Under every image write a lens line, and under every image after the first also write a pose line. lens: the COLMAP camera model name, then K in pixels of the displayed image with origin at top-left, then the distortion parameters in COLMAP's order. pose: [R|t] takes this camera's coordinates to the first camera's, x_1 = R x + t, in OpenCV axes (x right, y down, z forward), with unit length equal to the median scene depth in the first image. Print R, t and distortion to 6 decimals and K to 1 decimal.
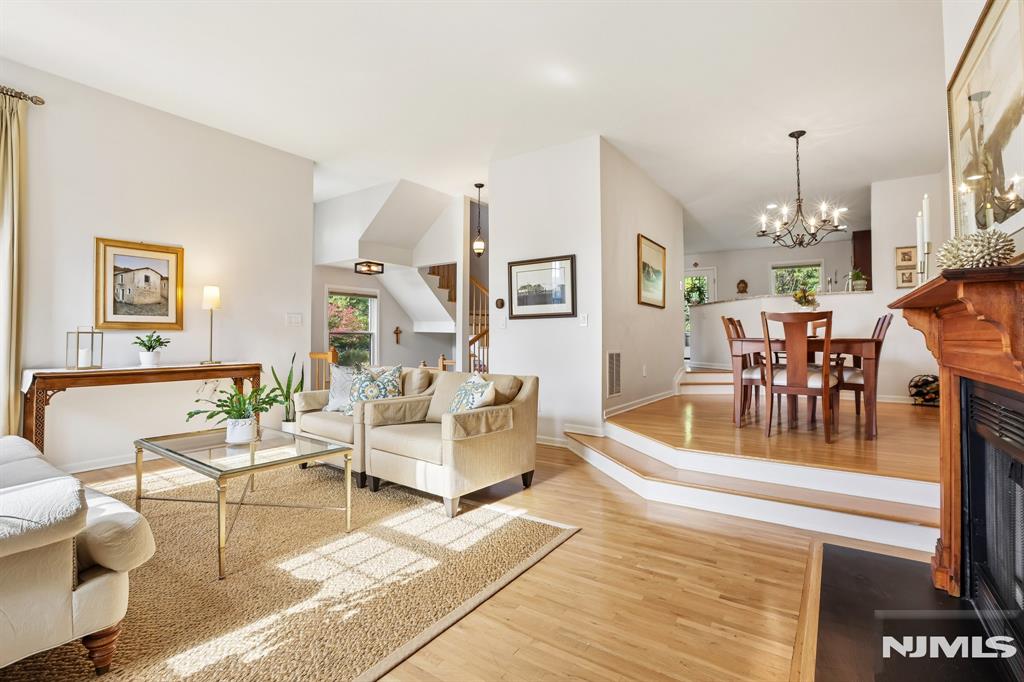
lens RADIAL K [[475.0, 0, 513.0], [0, 475.0, 335.4], [0, 0, 1]] dist [-0.056438, 0.021492]
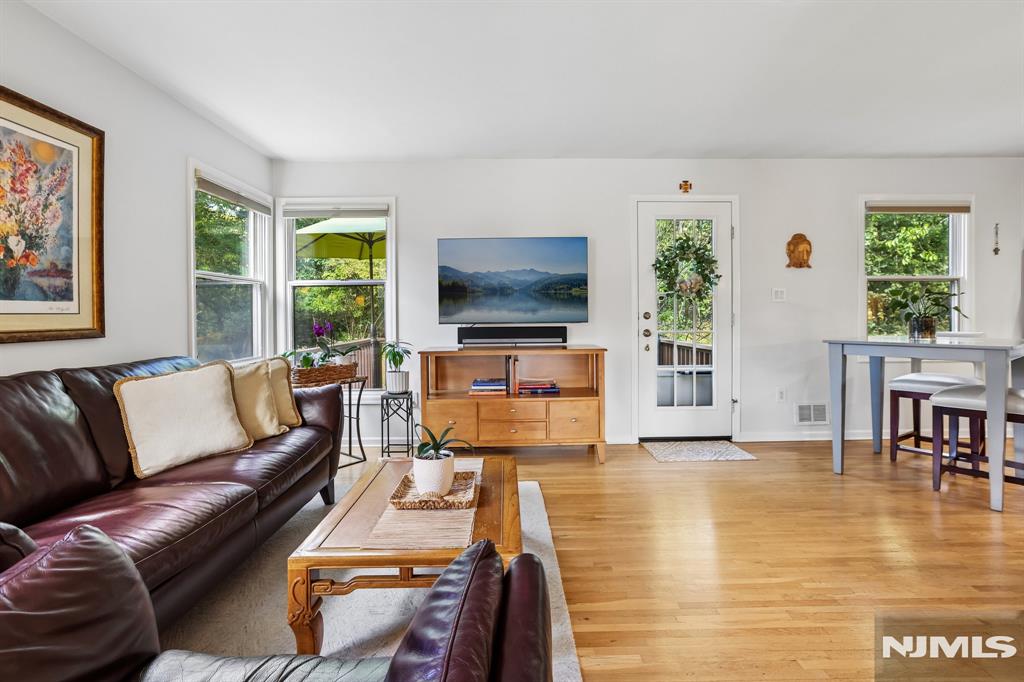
lens RADIAL K [[471.5, 0, 513.7], [0, 471.5, 313.8], [0, 0, 1]] dist [-0.030927, 0.018035]
pose [[0.819765, -0.013533, 0.572541, 0.126028], [0.009012, 0.999902, 0.010731, -0.106782], [-0.572630, -0.003637, 0.819806, 1.505483]]
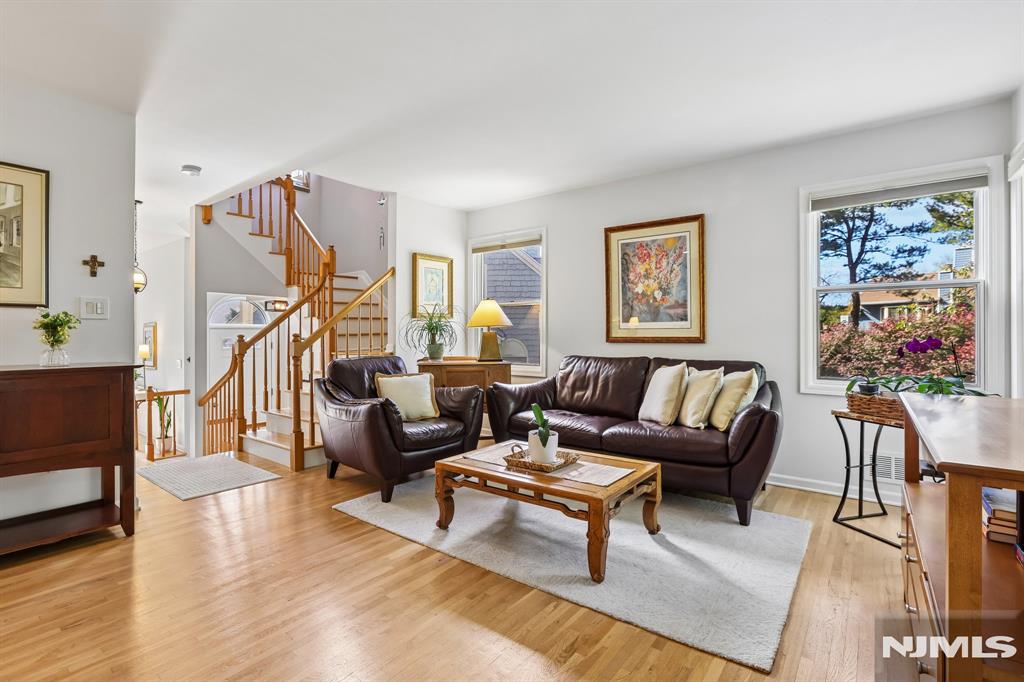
lens RADIAL K [[475.0, 0, 513.0], [0, 475.0, 335.4], [0, 0, 1]] dist [-0.056438, 0.021492]
pose [[-0.044180, -0.002570, -0.999020, 0.734560], [0.008474, 0.999960, -0.002947, -0.096028], [0.998988, -0.008596, -0.044156, 1.808044]]
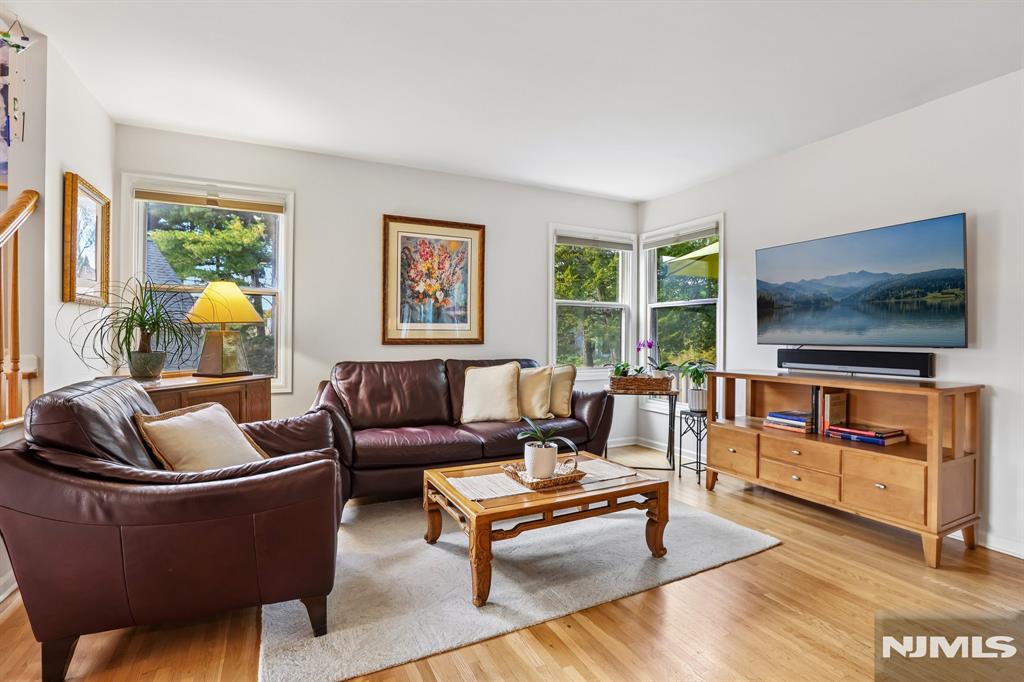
lens RADIAL K [[475.0, 0, 513.0], [0, 475.0, 335.4], [0, 0, 1]] dist [-0.056438, 0.021492]
pose [[0.874293, -0.002499, -0.485393, 0.454309], [0.004645, 0.999984, 0.003217, -0.100301], [0.485377, -0.005067, 0.874290, 1.436980]]
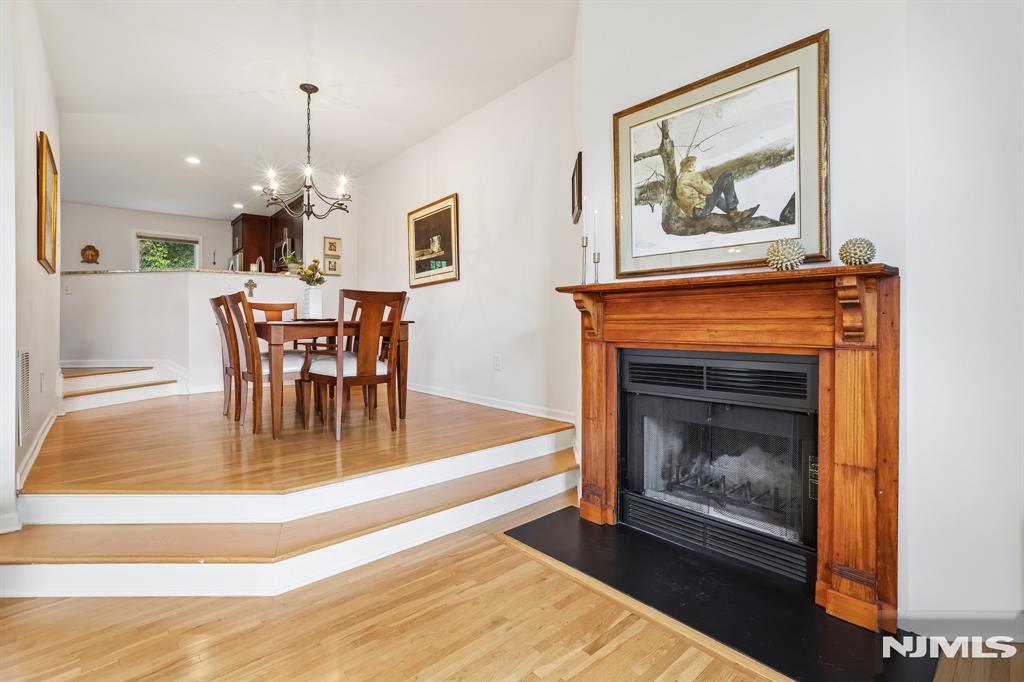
lens RADIAL K [[475.6, 0, 512.8], [0, 475.6, 317.1], [0, 0, 1]] dist [-0.023342, 0.010862]
pose [[0.246541, 0.005748, 0.969115, -0.118610], [0.003521, 0.999970, -0.006827, 0.003753], [-0.969126, 0.005095, 0.246513, 0.317512]]
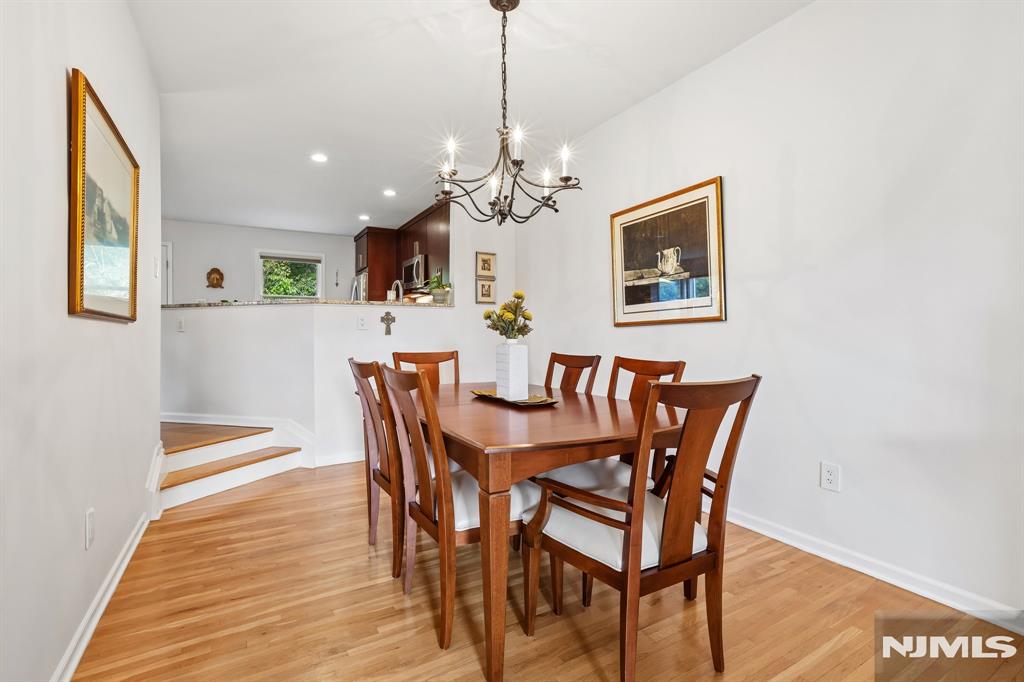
lens RADIAL K [[475.0, 0, 513.0], [0, 475.0, 335.4], [0, 0, 1]] dist [-0.056438, 0.021492]
pose [[0.425826, -0.006531, 0.904781, 0.120290], [-0.004573, 0.999946, 0.009370, -0.055147], [-0.904793, -0.008128, 0.425773, 0.603247]]
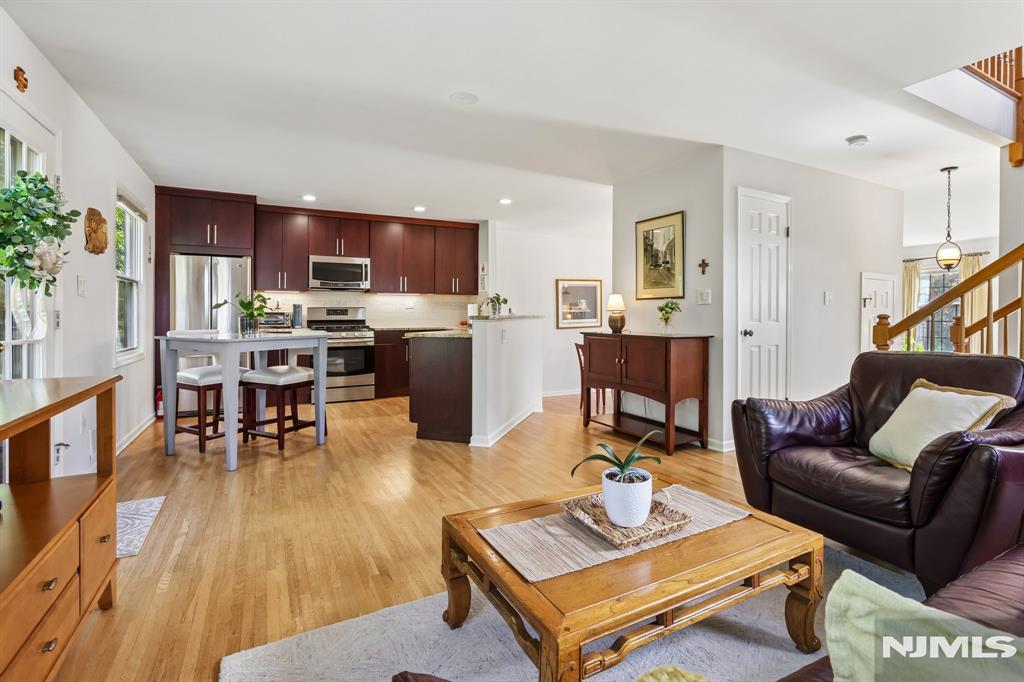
lens RADIAL K [[473.5, 0, 505.9], [0, 473.5, 315.4], [0, 0, 1]] dist [-0.056228, 0.038361]
pose [[-0.878366, -0.009489, 0.477894, 0.201813], [-0.012505, 0.999917, -0.003130, -0.096139], [-0.477825, -0.008725, -0.878412, 2.095120]]
